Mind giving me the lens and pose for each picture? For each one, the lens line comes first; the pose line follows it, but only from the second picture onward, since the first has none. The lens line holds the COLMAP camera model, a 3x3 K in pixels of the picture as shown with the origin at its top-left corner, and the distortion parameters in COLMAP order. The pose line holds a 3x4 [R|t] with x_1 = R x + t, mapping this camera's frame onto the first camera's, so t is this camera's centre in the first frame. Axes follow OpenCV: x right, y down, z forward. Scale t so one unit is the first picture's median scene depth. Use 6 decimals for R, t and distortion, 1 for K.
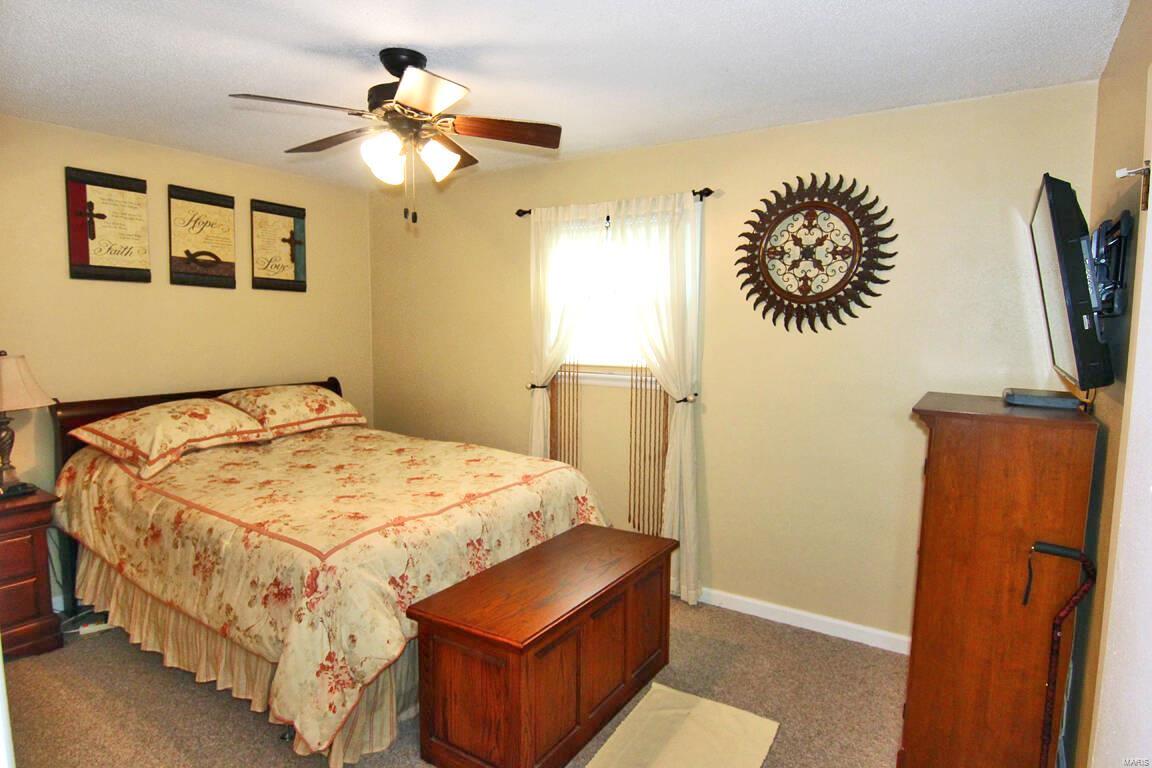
lens RADIAL K [[640.6, 0, 576.0], [0, 640.6, 384.0], [0, 0, 1]] dist [0.002053, -0.016386]
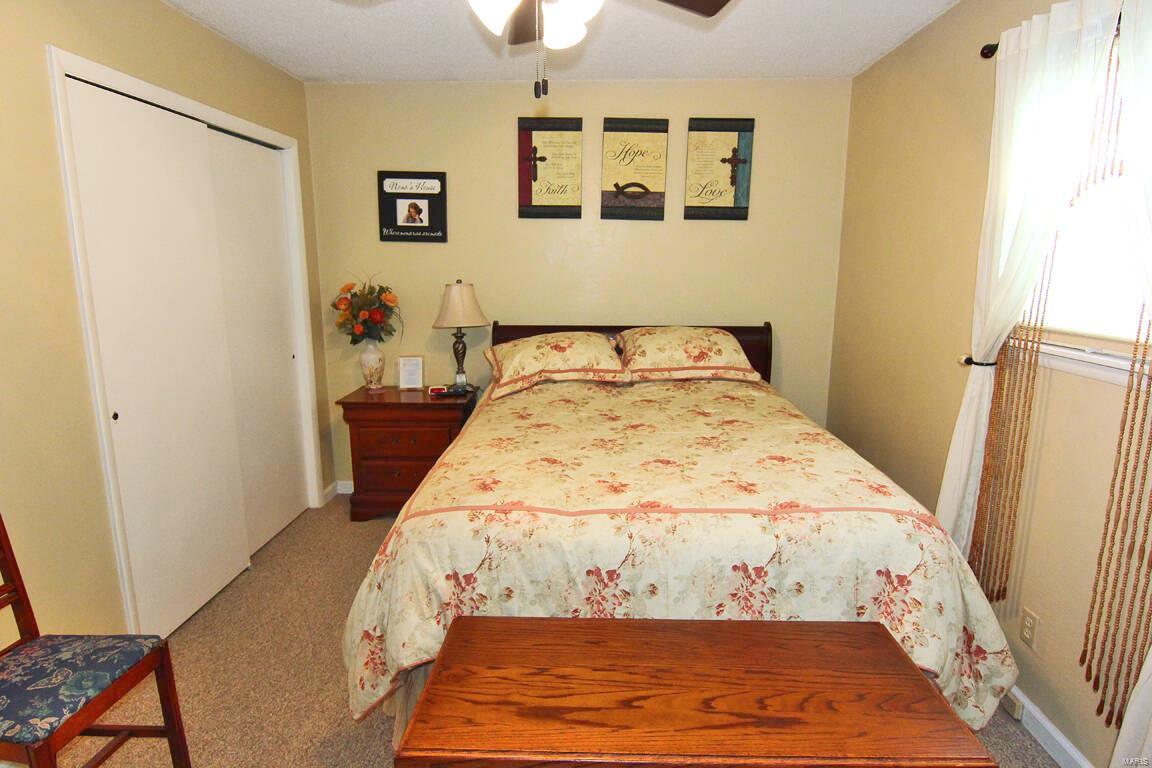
lens RADIAL K [[640.6, 0, 576.0], [0, 640.6, 384.0], [0, 0, 1]] dist [0.002053, -0.016386]
pose [[0.524854, 0.150963, -0.837698, 0.264993], [-0.077401, 0.988534, 0.129650, -0.026068], [0.847666, -0.003208, 0.530521, 0.449654]]
